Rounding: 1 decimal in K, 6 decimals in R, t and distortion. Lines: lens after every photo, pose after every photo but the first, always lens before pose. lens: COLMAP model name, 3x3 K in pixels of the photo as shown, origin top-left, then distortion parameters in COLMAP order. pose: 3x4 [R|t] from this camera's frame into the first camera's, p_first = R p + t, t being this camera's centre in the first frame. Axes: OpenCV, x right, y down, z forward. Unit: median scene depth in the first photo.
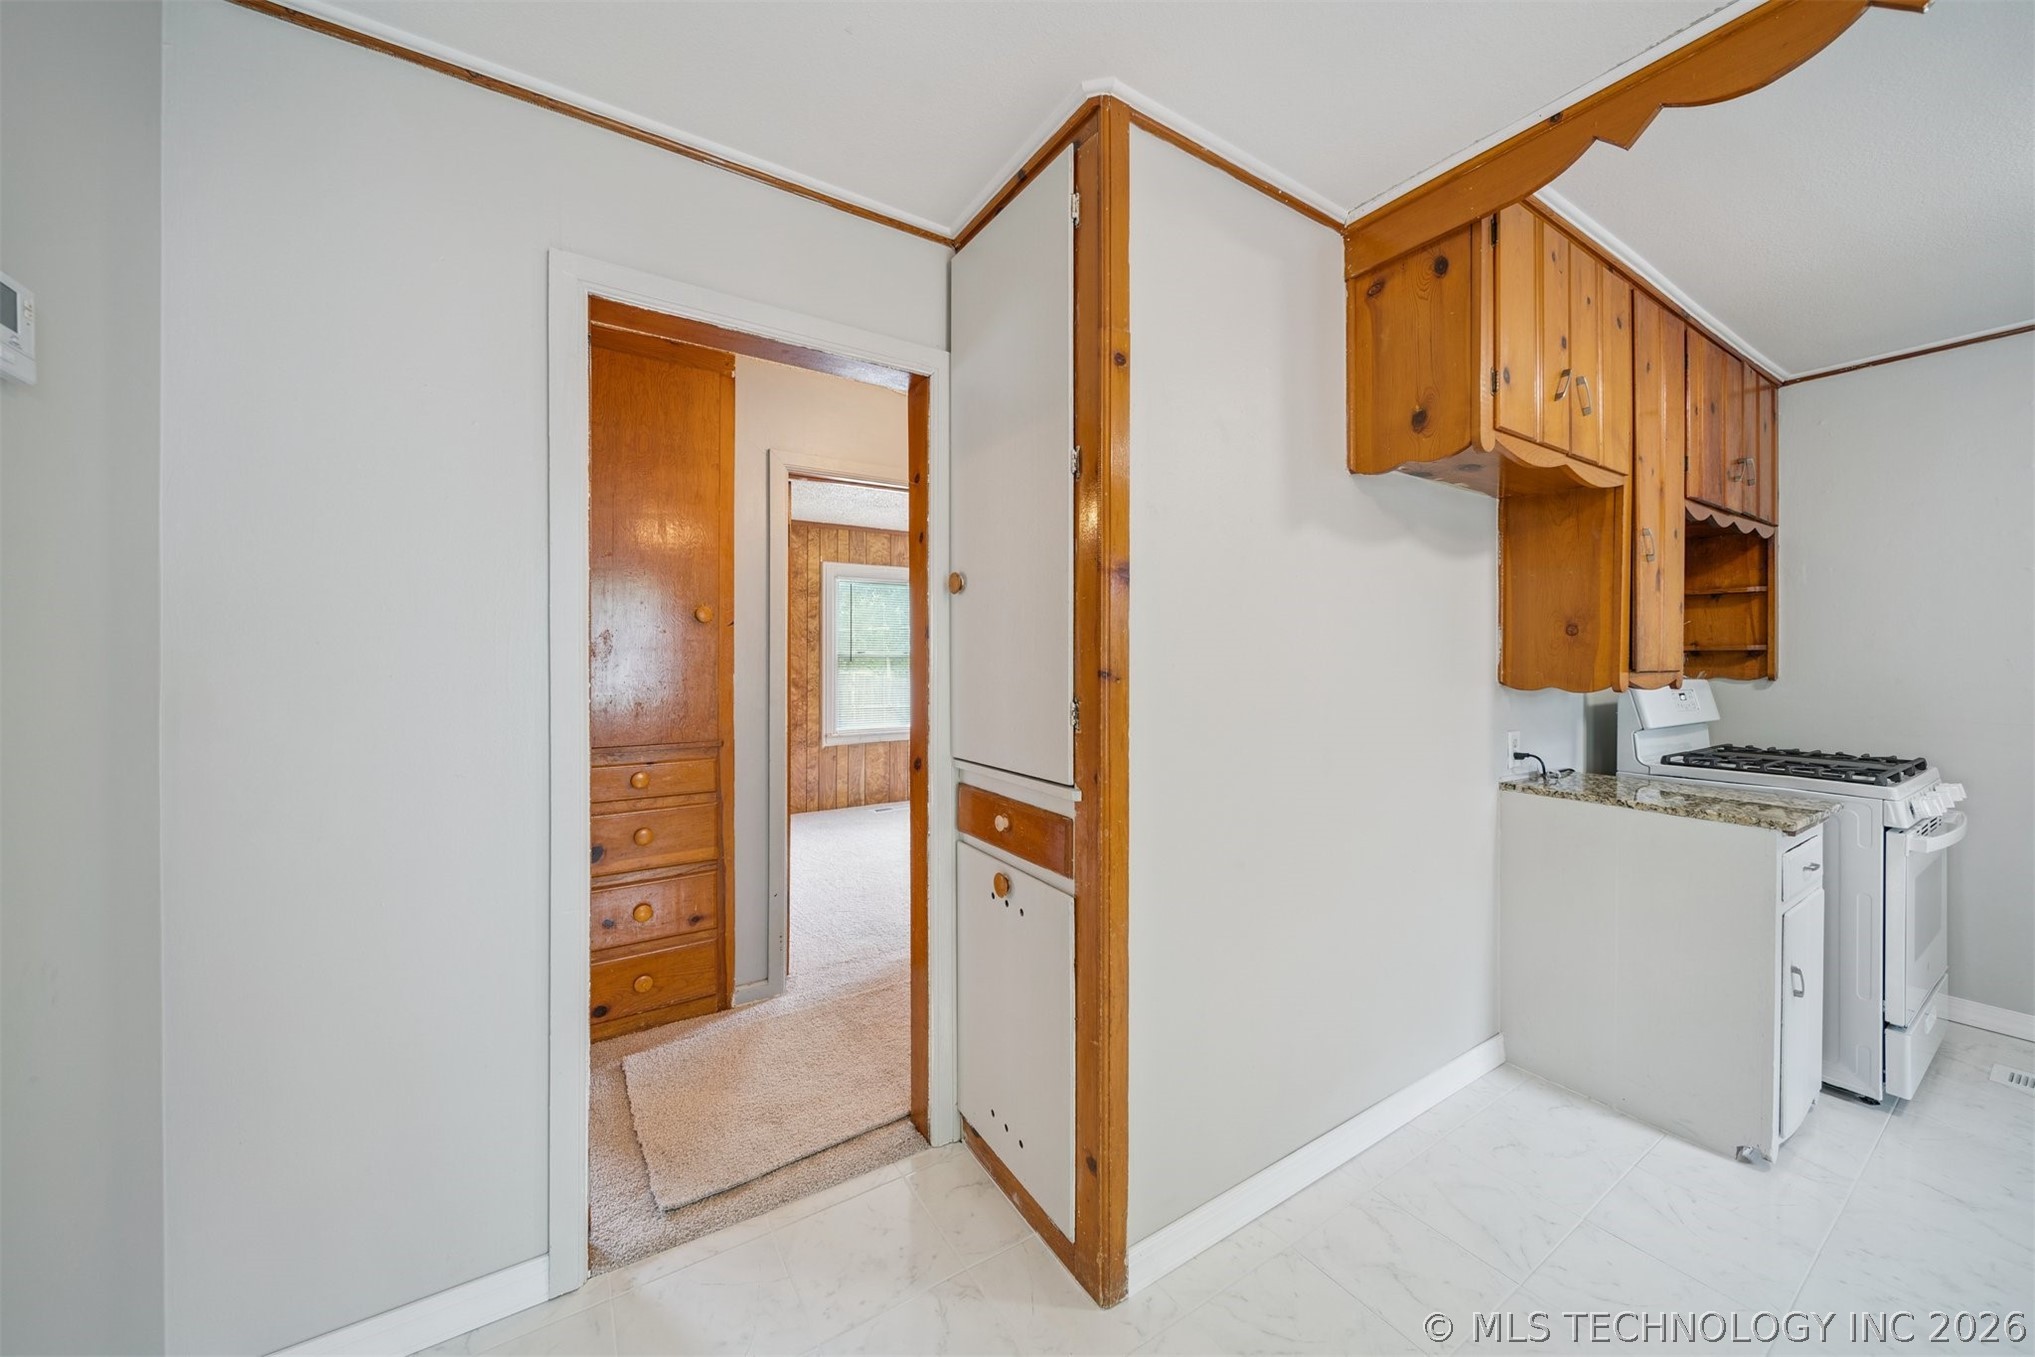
lens RADIAL K [[719.4, 0, 1004.0], [0, 719.4, 661.2], [0, 0, 1]] dist [-0.001476, -0.000376]
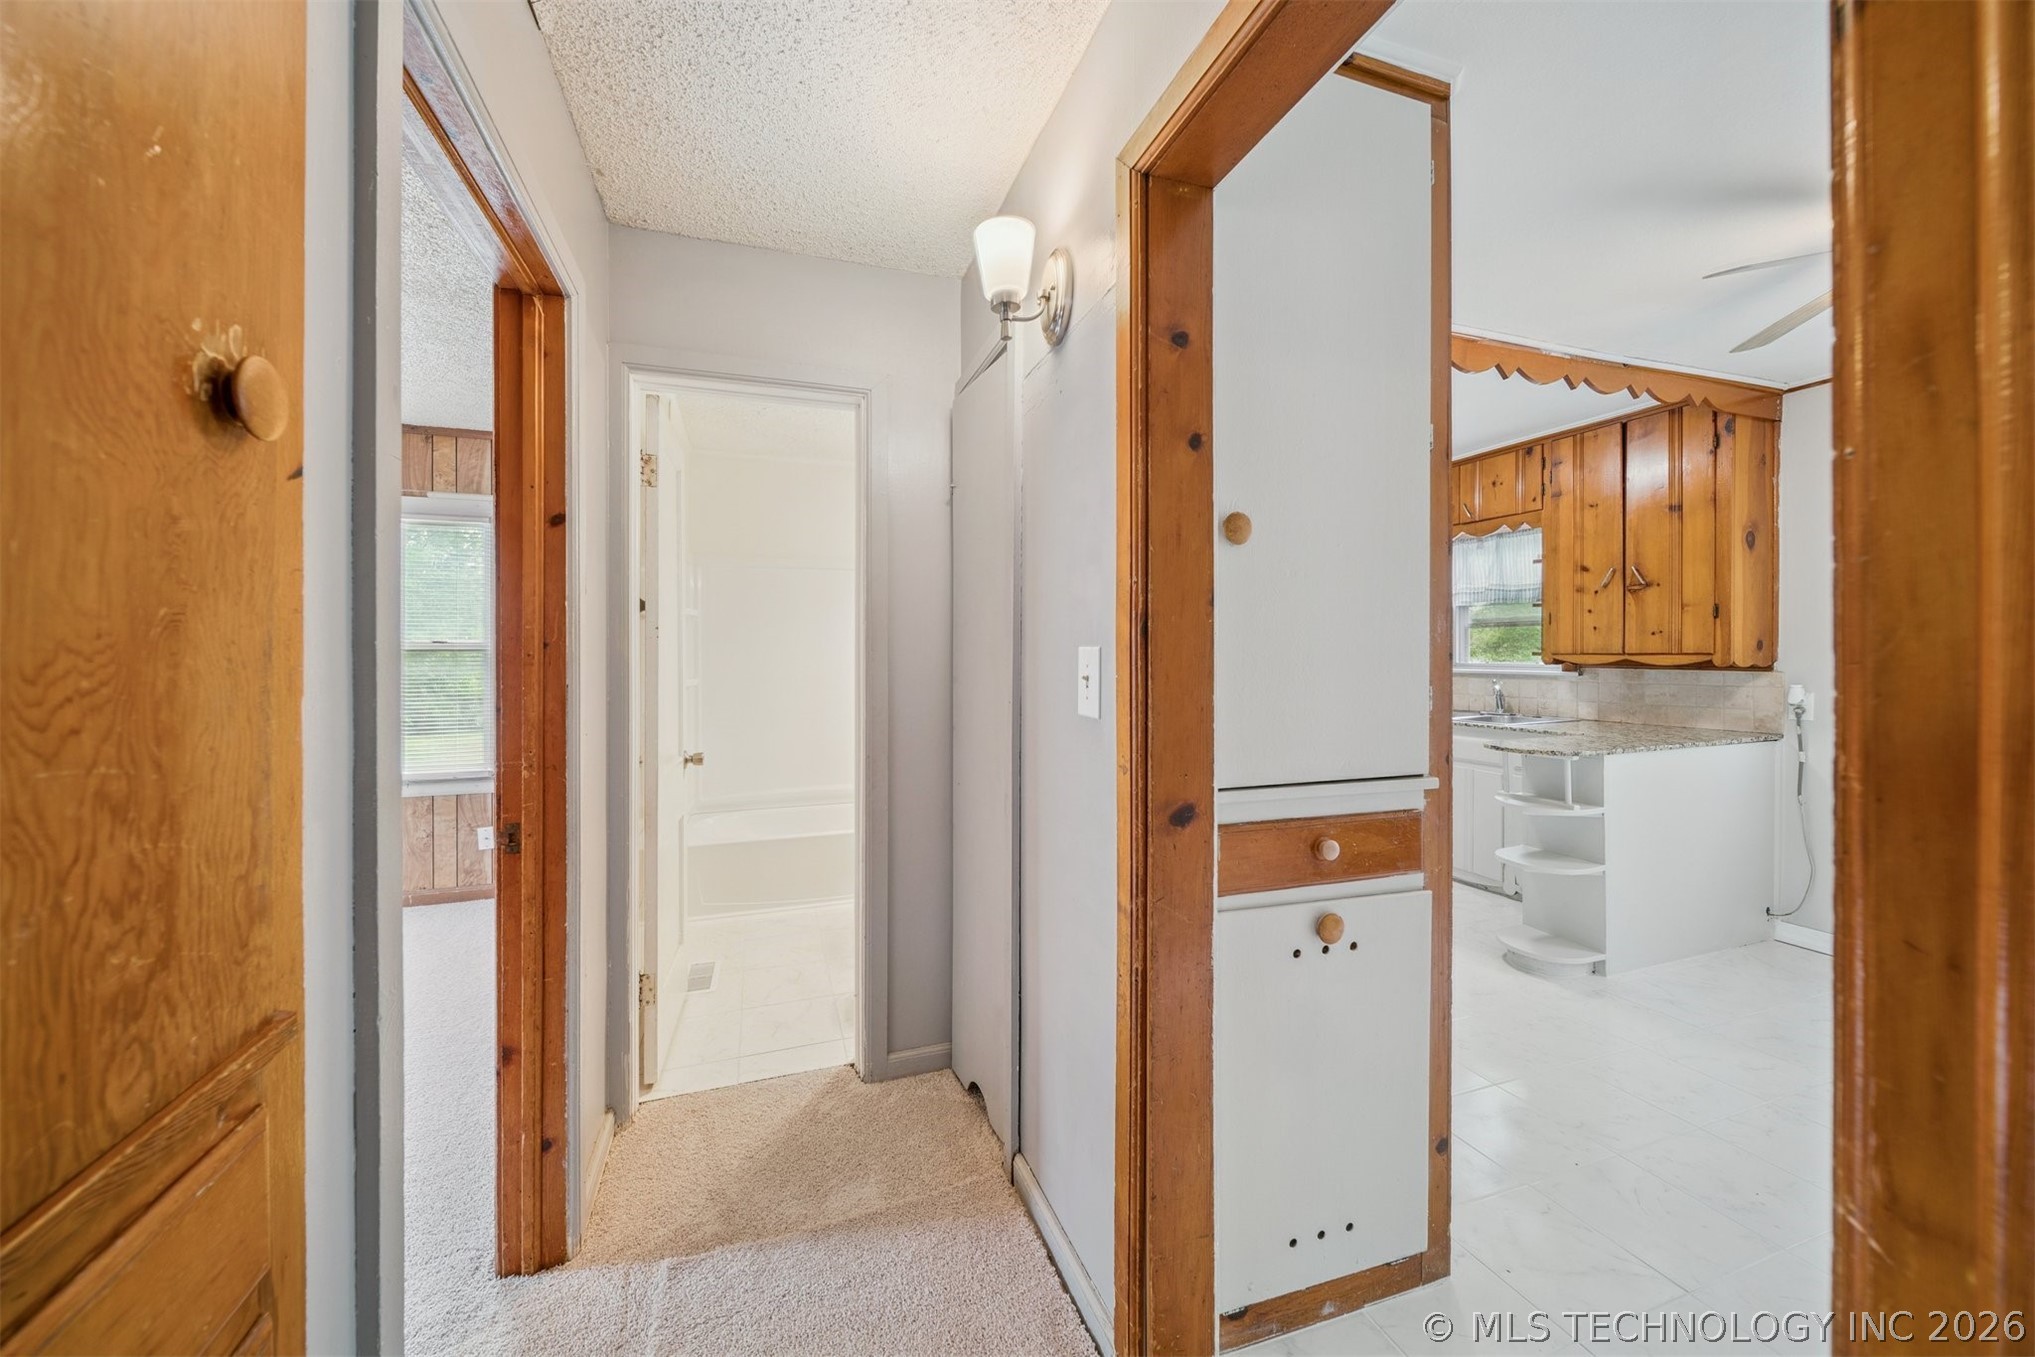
lens RADIAL K [[728.2, 0, 998.8], [0, 728.2, 653.6], [0, 0, 1]] dist [-0.000718, -0.000052]
pose [[0.238802, -0.001433, 0.971067, -0.659528], [0.005113, 0.999987, 0.000218, 0.005357], [-0.971055, 0.004913, 0.238806, 0.882725]]
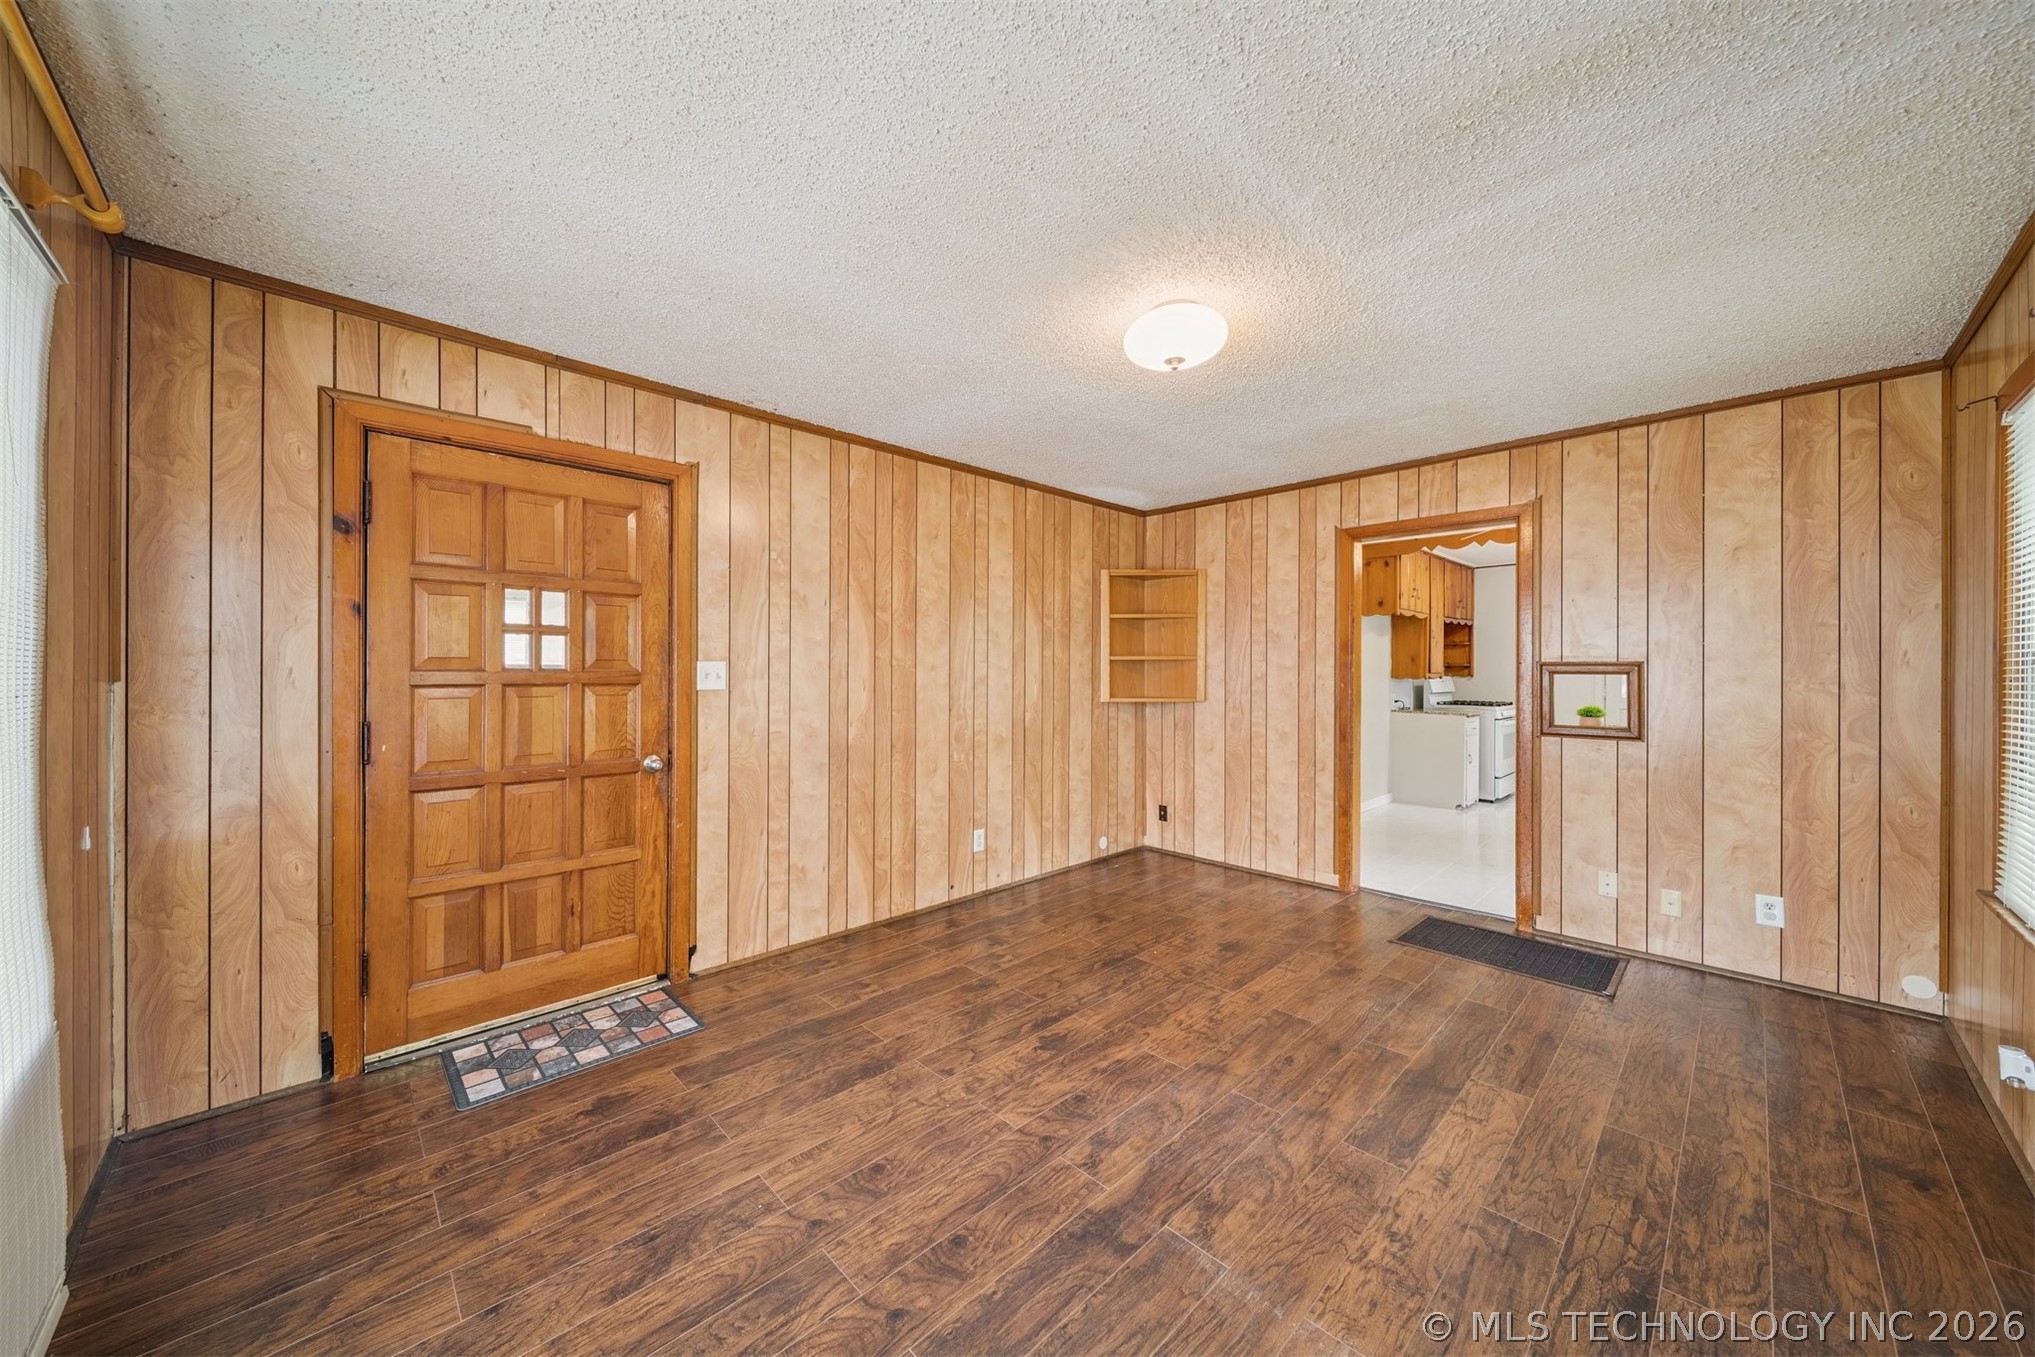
lens RADIAL K [[715.5, 0, 1001.6], [0, 715.5, 663.4], [0, 0, 1]] dist [0.000718, -0.000032]
pose [[0.980346, 0.003856, 0.197249, -1.596885], [-0.002255, 0.999963, -0.008339, 0.003228], [-0.197273, 0.007731, 0.980318, -1.721013]]
